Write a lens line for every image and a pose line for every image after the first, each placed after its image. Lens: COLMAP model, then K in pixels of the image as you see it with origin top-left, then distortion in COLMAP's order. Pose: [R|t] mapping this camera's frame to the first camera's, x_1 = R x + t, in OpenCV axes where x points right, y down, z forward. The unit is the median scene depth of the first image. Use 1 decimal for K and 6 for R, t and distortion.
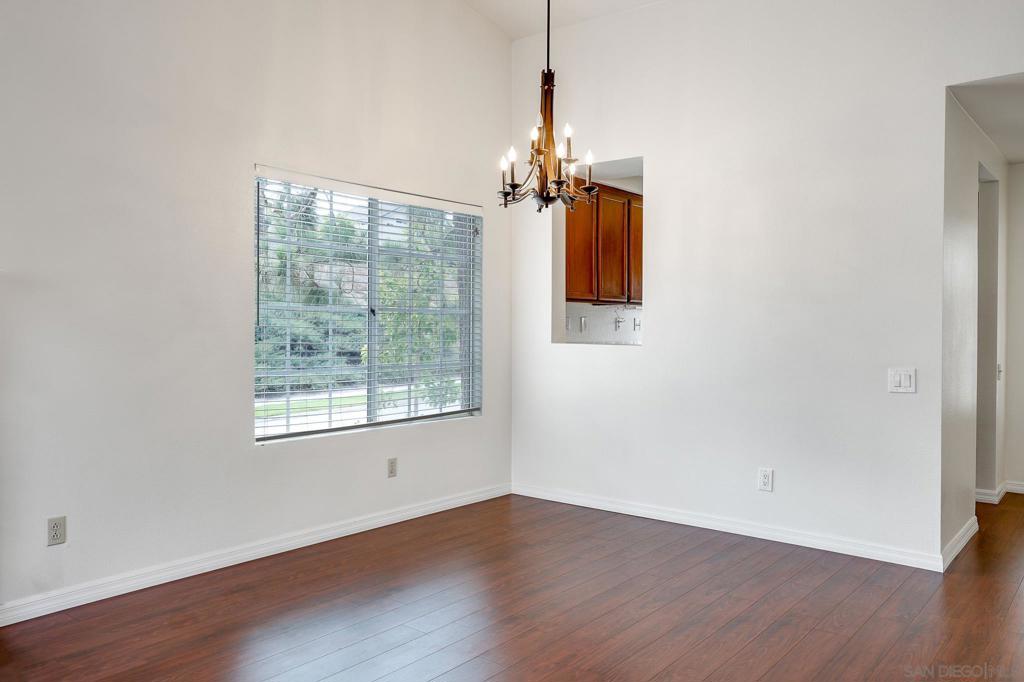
lens RADIAL K [[777.7, 0, 511.8], [0, 777.7, 340.0], [0, 0, 1]] dist [0.001639, 0.002722]
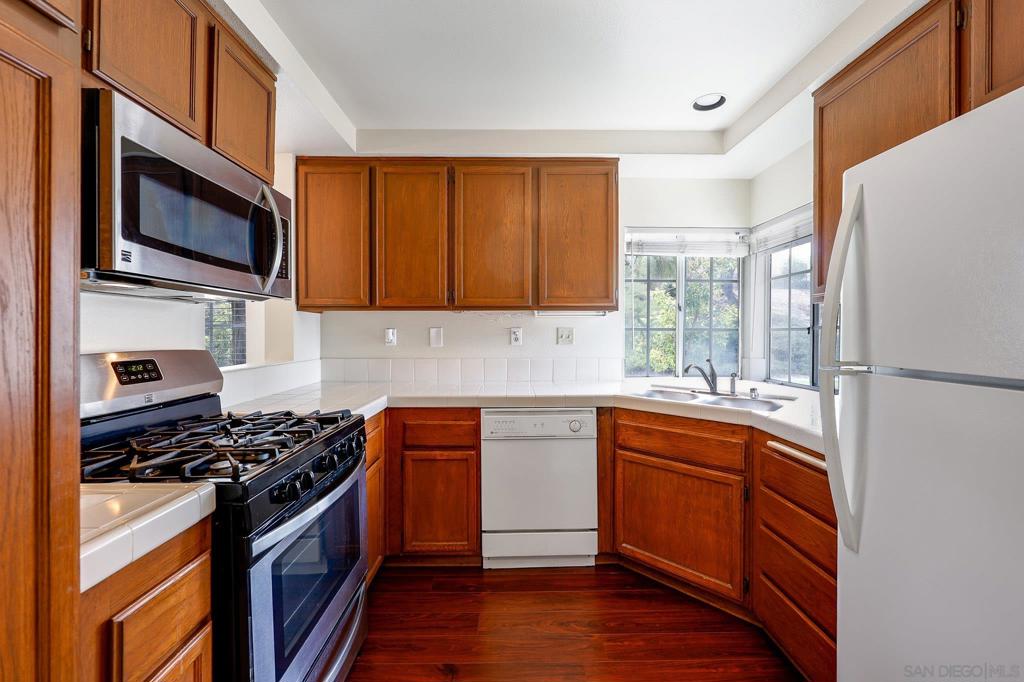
lens RADIAL K [[416.7, 0, 512.7], [0, 416.7, 333.4], [0, 0, 1]] dist [-0.001947, -0.000152]
pose [[0.634610, -0.002804, -0.772827, 0.603084], [-0.009501, 0.999890, -0.011430, -0.024418], [0.772774, 0.014596, 0.634513, 0.979324]]
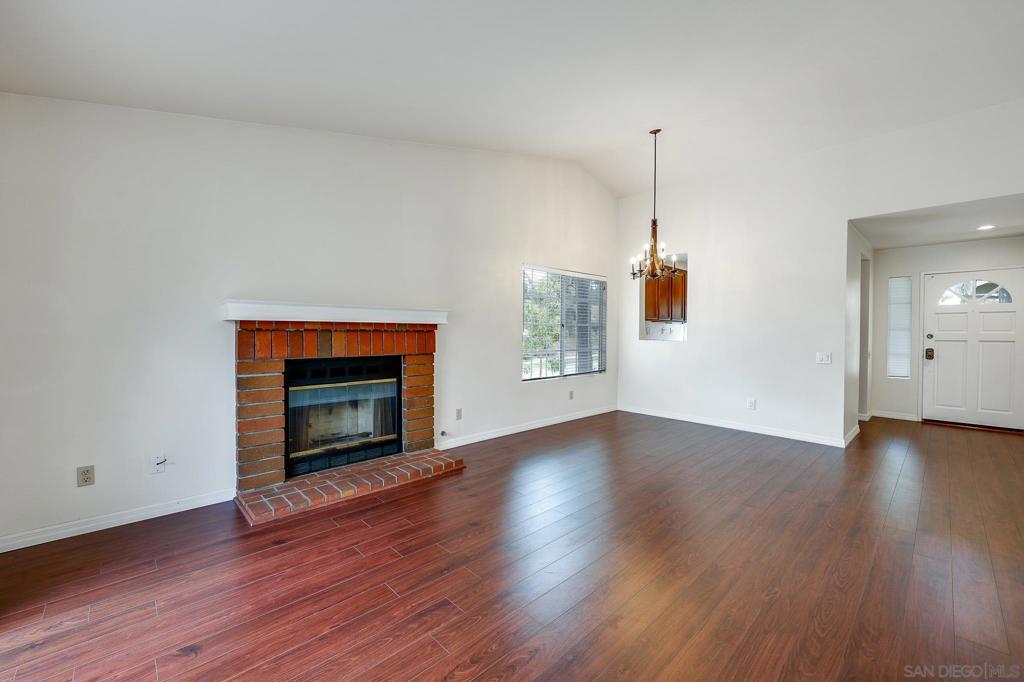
lens RADIAL K [[411.3, 0, 512.0], [0, 411.3, 341.0], [0, 0, 1]] dist [0.000190, 0.000205]
pose [[0.990909, 0.003494, -0.134492, -0.157291], [-0.002857, 0.999984, 0.004927, 0.002555], [0.134507, -0.004498, 0.990902, -0.187379]]
